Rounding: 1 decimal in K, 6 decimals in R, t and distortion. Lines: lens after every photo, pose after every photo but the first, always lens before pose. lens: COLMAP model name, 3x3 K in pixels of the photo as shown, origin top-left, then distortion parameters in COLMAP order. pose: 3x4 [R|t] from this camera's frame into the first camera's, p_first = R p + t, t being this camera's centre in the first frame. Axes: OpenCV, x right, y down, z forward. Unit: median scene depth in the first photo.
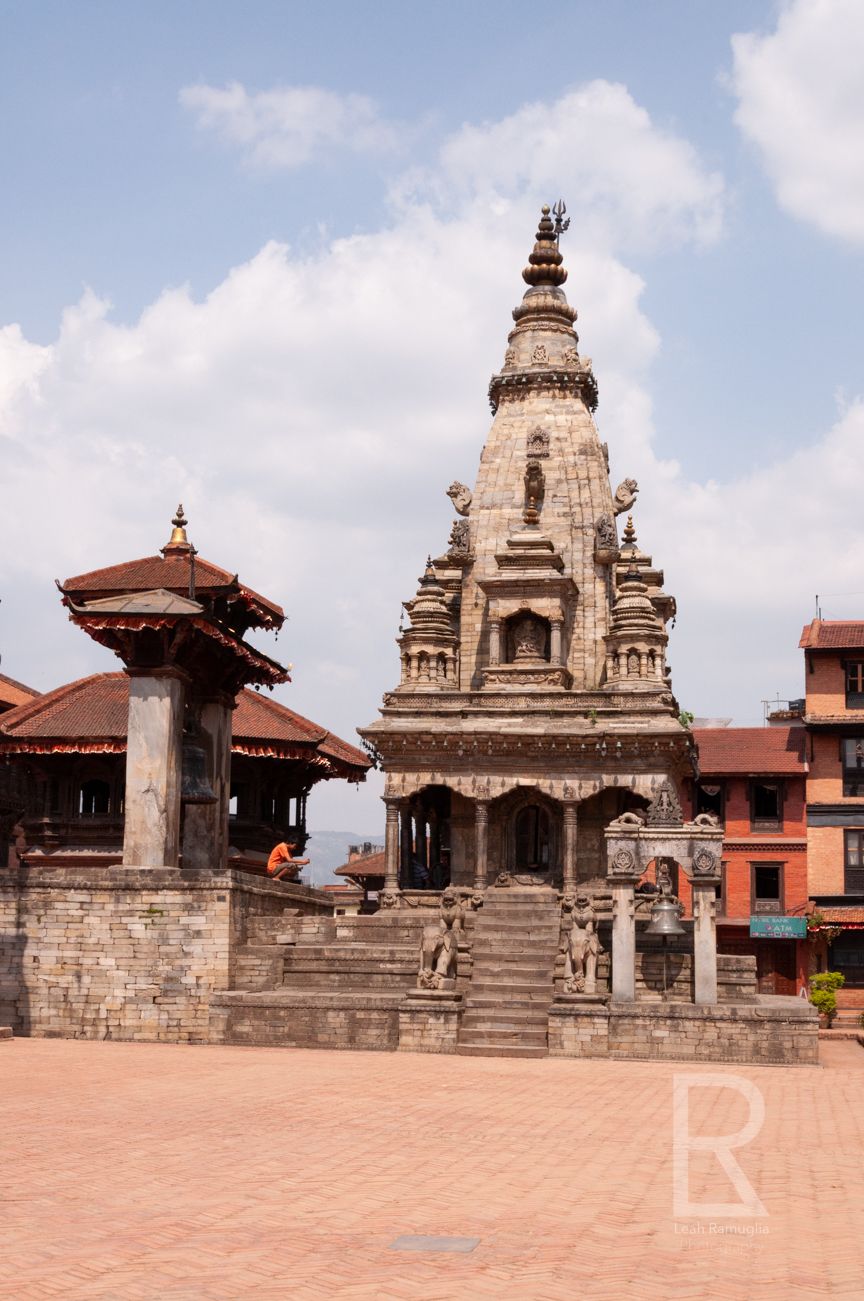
lens RADIAL K [[1903.3, 0, 432.0], [0, 1903.3, 650.5], [0, 0, 1]] dist [-0.038386, -0.021422]
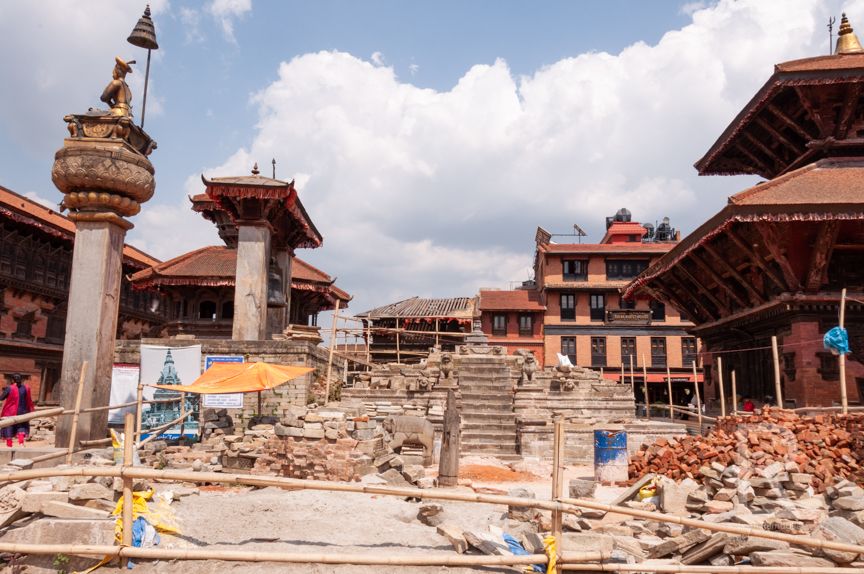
lens RADIAL K [[654.0, 0, 432.0], [0, 654.0, 287.0], [0, 0, 1]] dist [-0.011348, -0.002675]
pose [[0.984162, 0.027084, 0.175192, -0.092866], [-0.026821, 0.999633, -0.003873, 0.064796], [-0.175232, -0.000887, 0.984527, 0.417268]]
